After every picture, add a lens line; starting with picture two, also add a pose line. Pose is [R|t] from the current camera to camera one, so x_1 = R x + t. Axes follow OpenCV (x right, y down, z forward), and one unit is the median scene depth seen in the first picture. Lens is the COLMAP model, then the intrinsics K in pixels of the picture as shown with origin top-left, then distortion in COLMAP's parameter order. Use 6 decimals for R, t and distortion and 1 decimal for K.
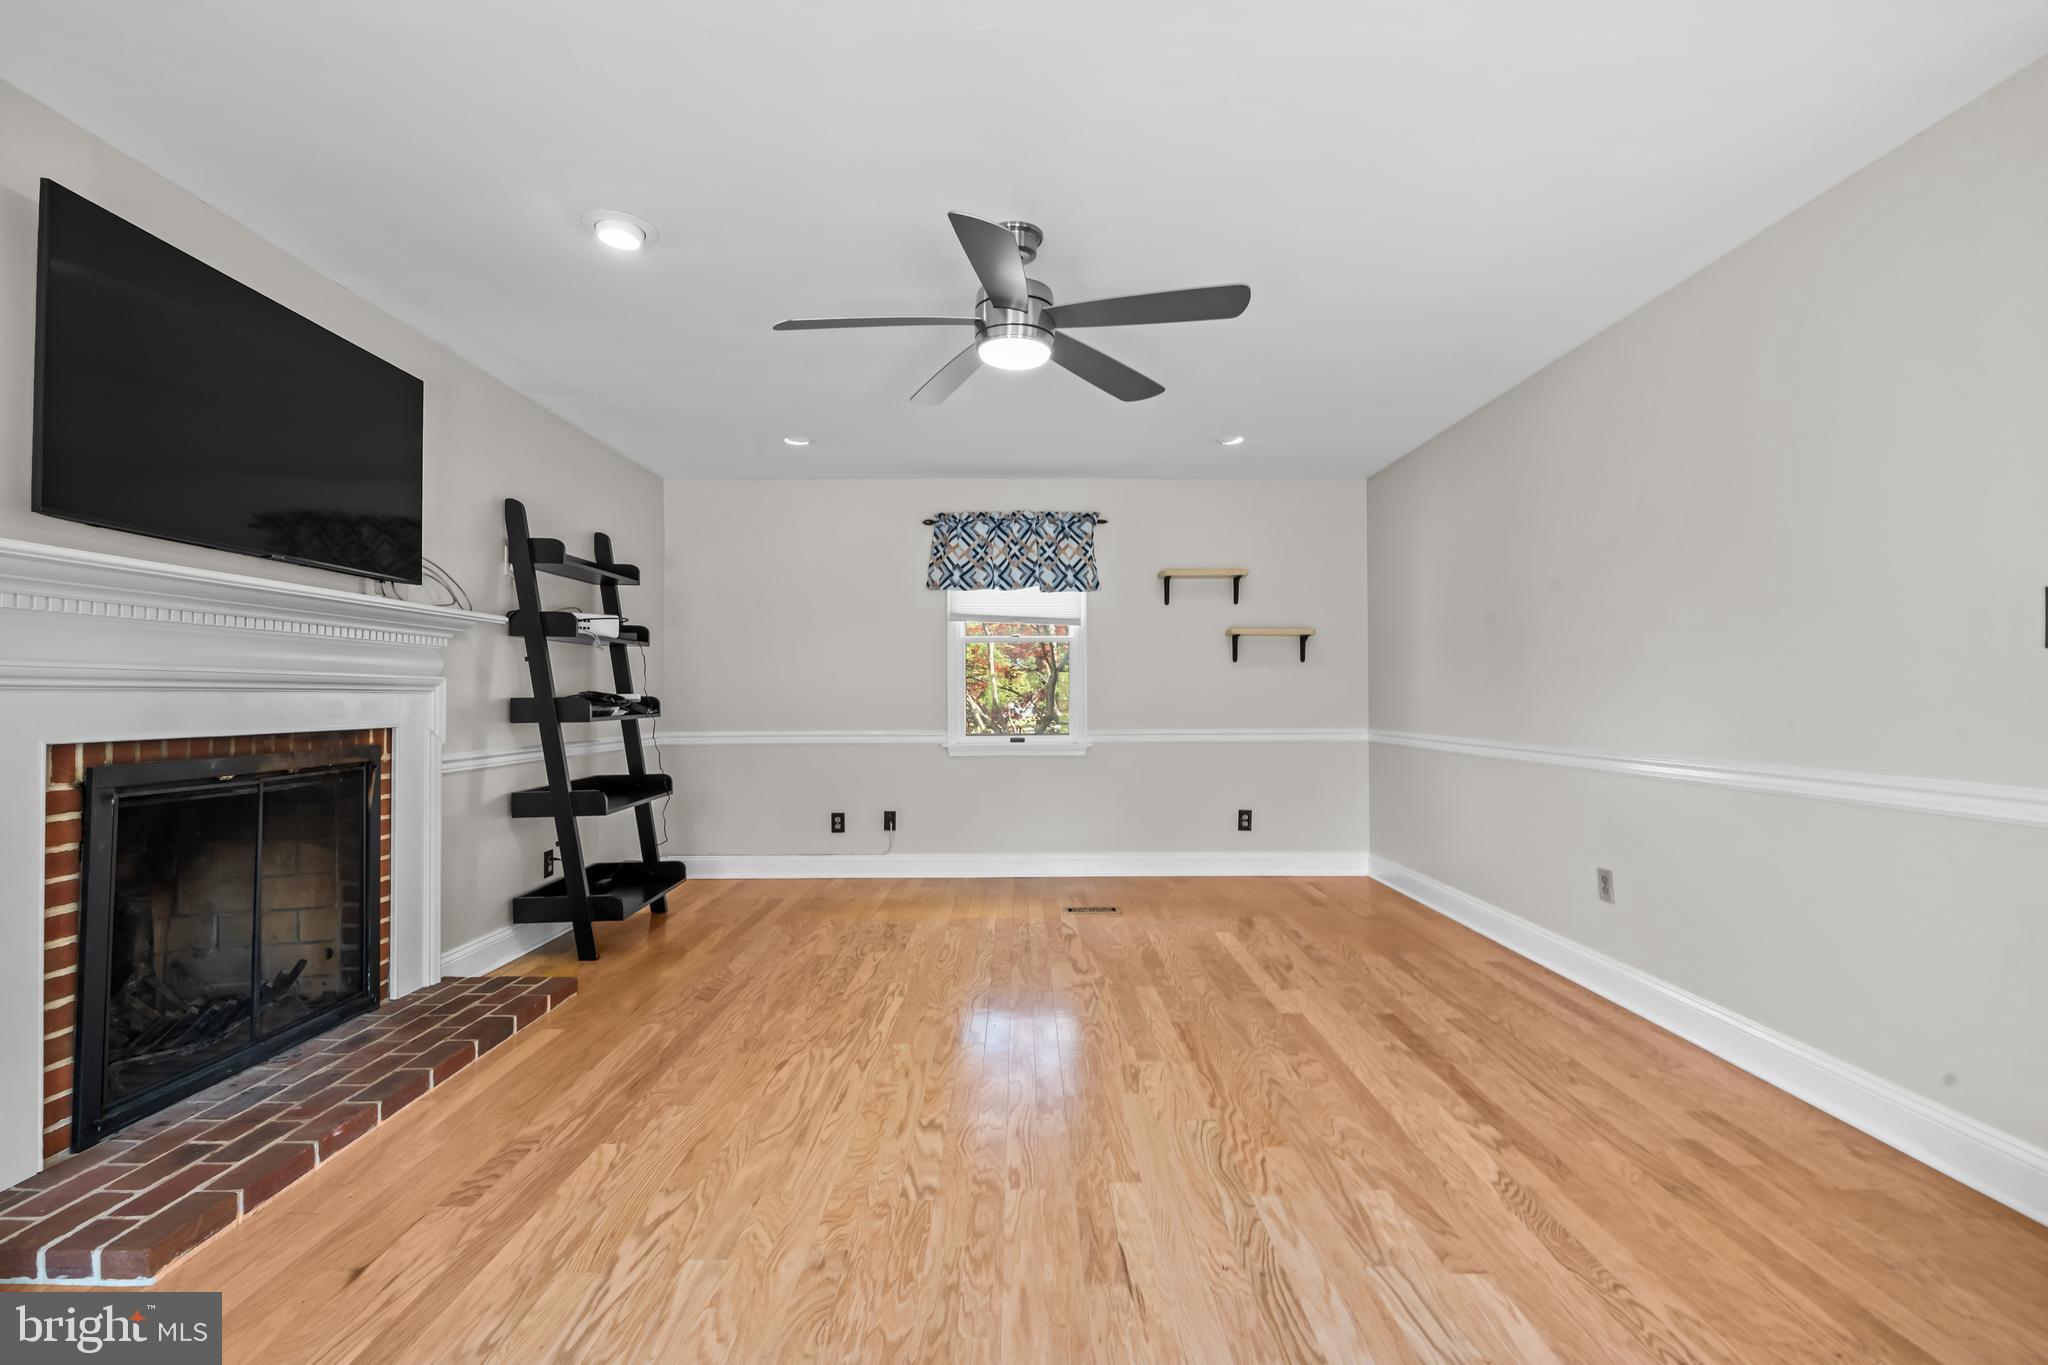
lens RADIAL K [[933.1, 0, 1028.1], [0, 933.1, 689.3], [0, 0, 1]] dist [-0.000597, 0.001325]
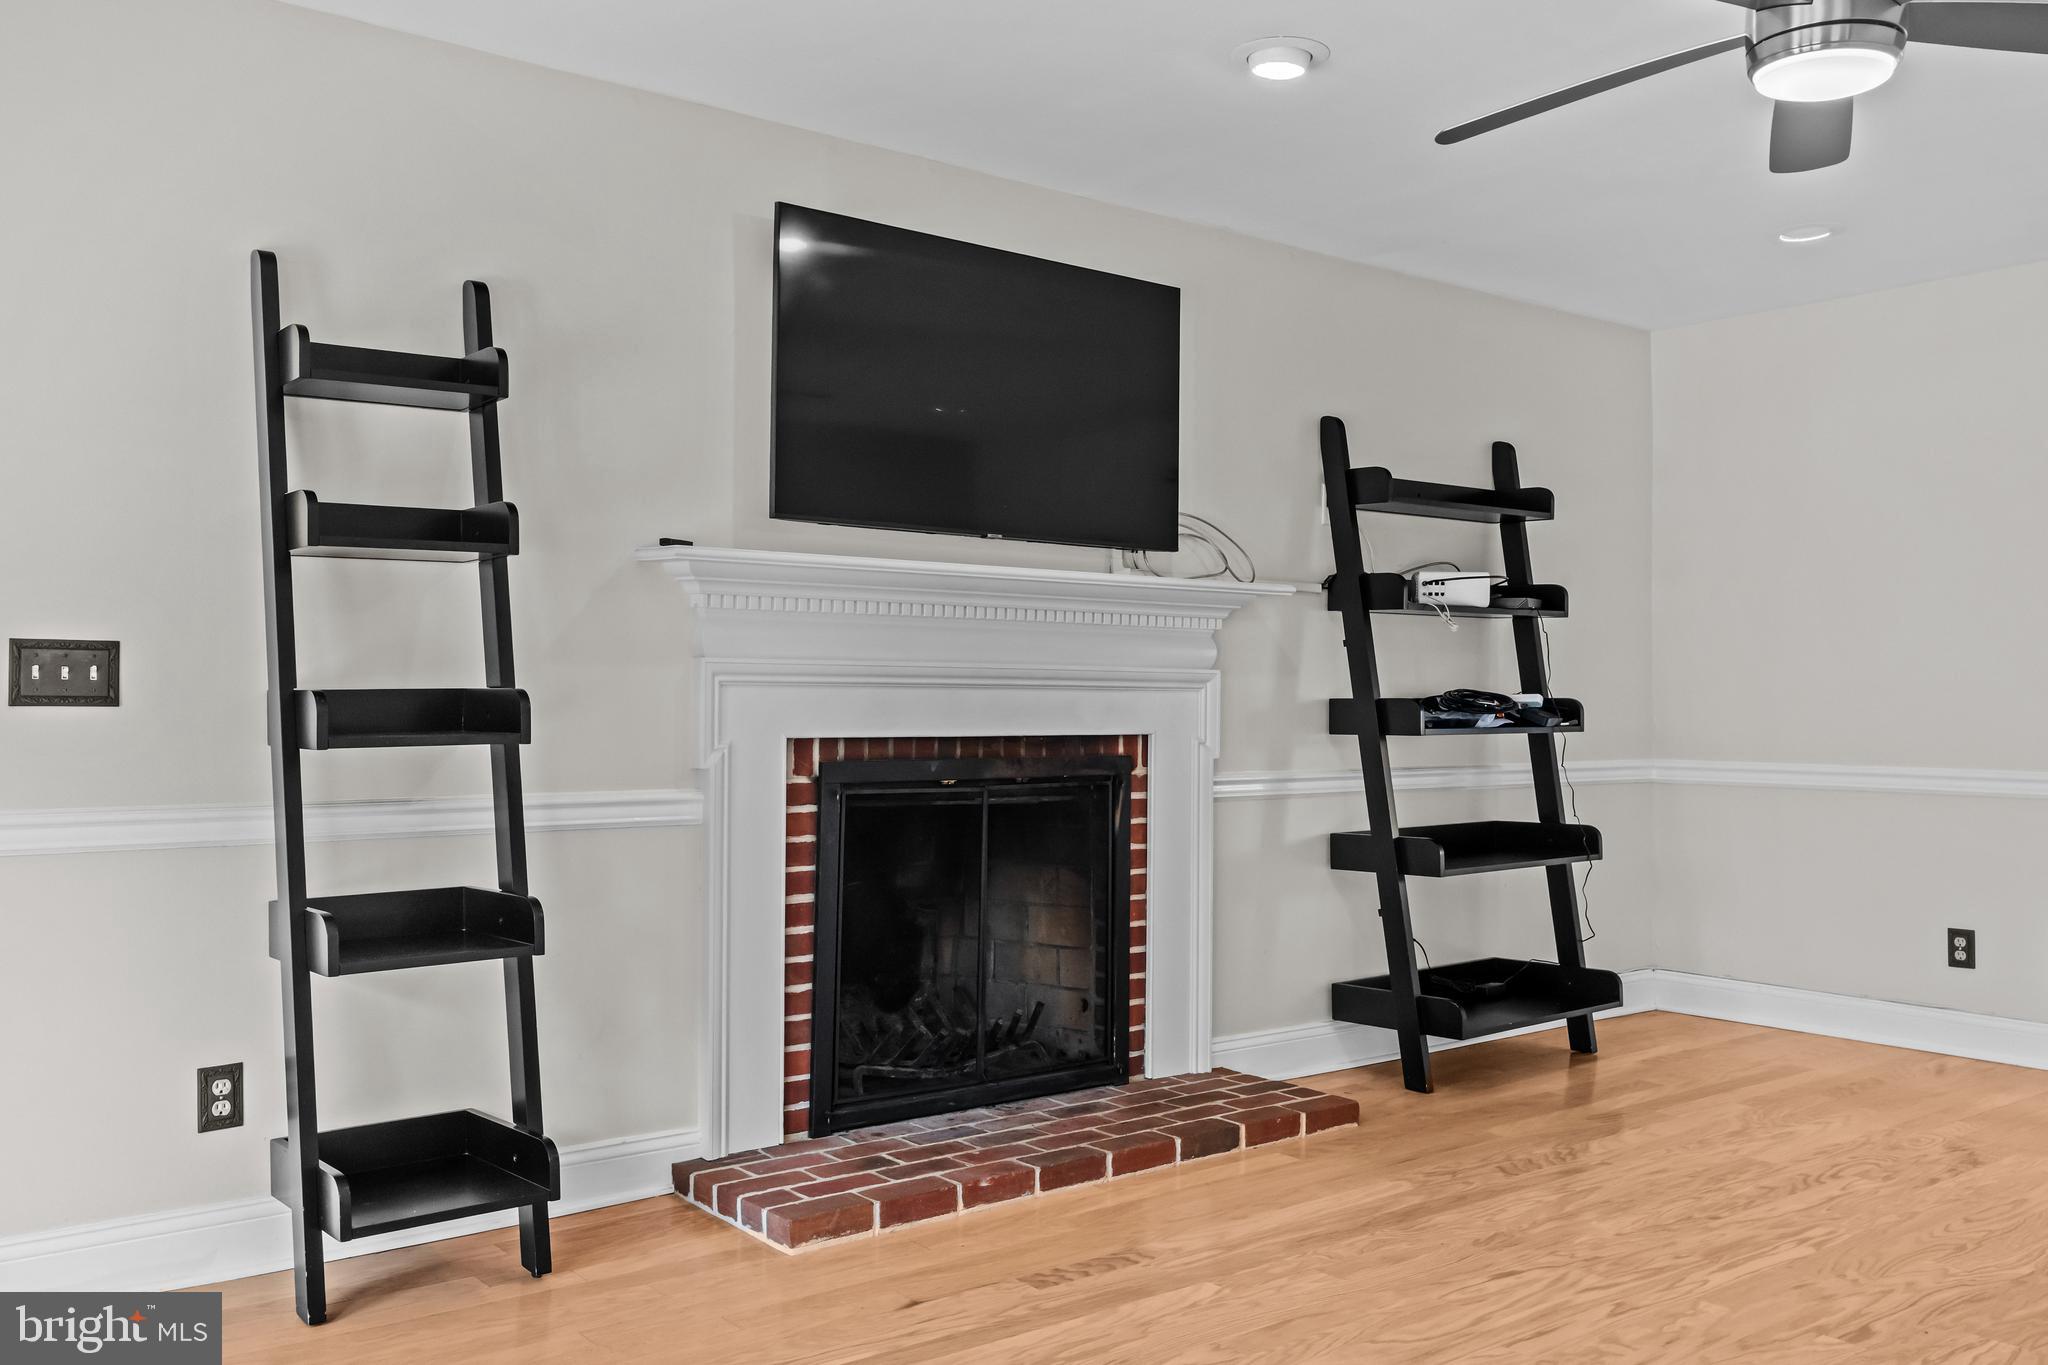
lens RADIAL K [[1769.4, 0, 1022.4], [0, 1769.4, 712.9], [0, 0, 1]] dist [-0.011169, -0.002202]
pose [[0.618056, 0.016680, -0.785957, 0.490923], [-0.004207, 0.999831, 0.017911, -0.003882], [0.786123, -0.007764, 0.618022, -0.009415]]
